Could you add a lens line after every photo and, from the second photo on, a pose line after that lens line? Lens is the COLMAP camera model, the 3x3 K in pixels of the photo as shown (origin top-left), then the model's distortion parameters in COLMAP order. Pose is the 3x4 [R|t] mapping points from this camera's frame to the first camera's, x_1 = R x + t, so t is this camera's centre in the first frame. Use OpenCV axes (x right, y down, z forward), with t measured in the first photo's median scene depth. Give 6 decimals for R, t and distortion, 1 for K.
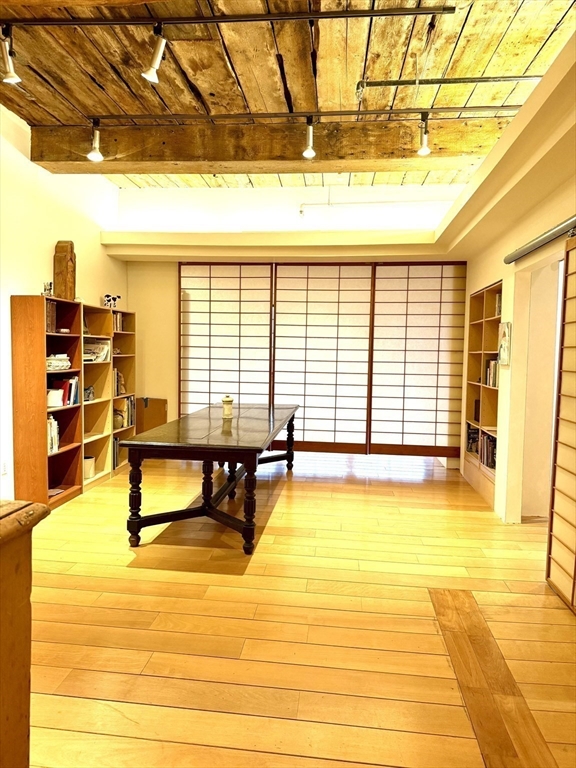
lens RADIAL K [[542.2, 0, 282.9], [0, 542.2, 384.6], [0, 0, 1]] dist [0.032214, -0.046631]
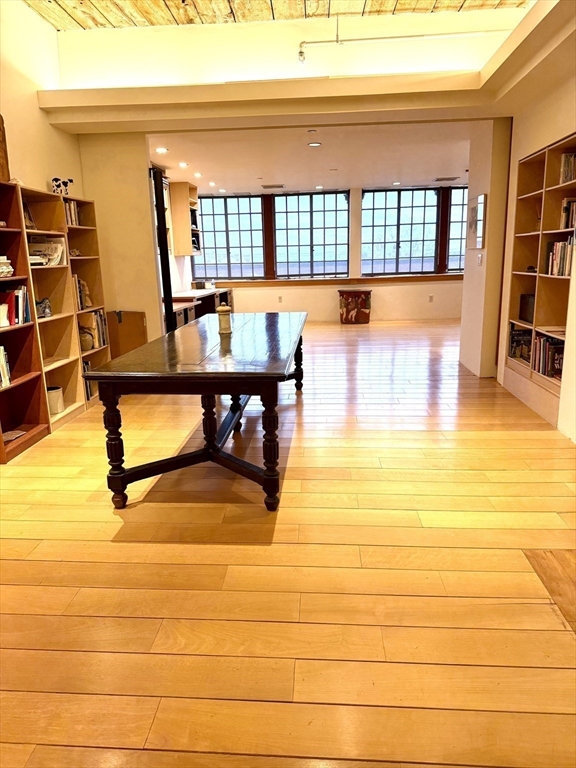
lens RADIAL K [[542.2, 0, 282.4], [0, 542.2, 389.7], [0, 0, 1]] dist [0.032214, -0.046631]
pose [[0.998298, -0.050145, 0.029778, -0.051627], [0.044086, 0.983119, 0.177578, 0.009008], [-0.038180, -0.175963, 0.983656, 0.230813]]
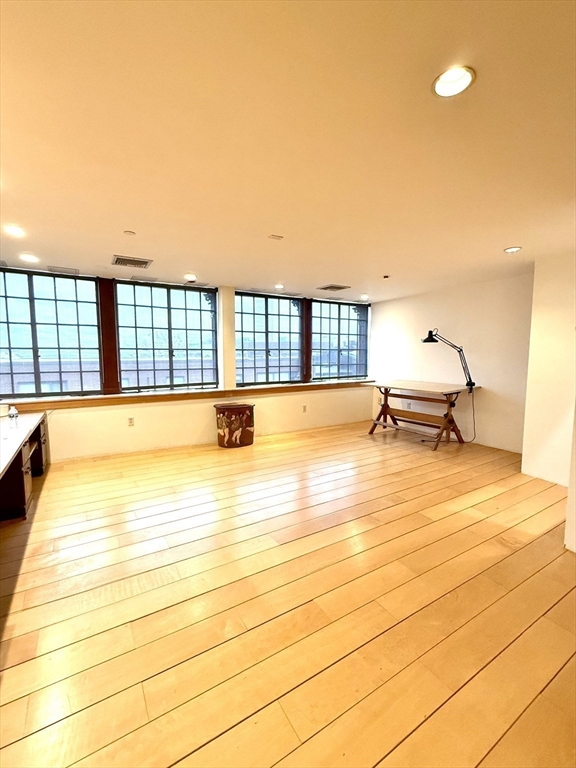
lens RADIAL K [[340.0, 0, 293.3], [0, 340.0, 381.3], [0, 0, 1]] dist [0.010600, -0.002683]
pose [[0.780106, -0.065364, 0.622223, -0.216588], [0.045891, 0.997827, 0.047285, -0.104028], [-0.623962, -0.008333, 0.781411, 1.414782]]
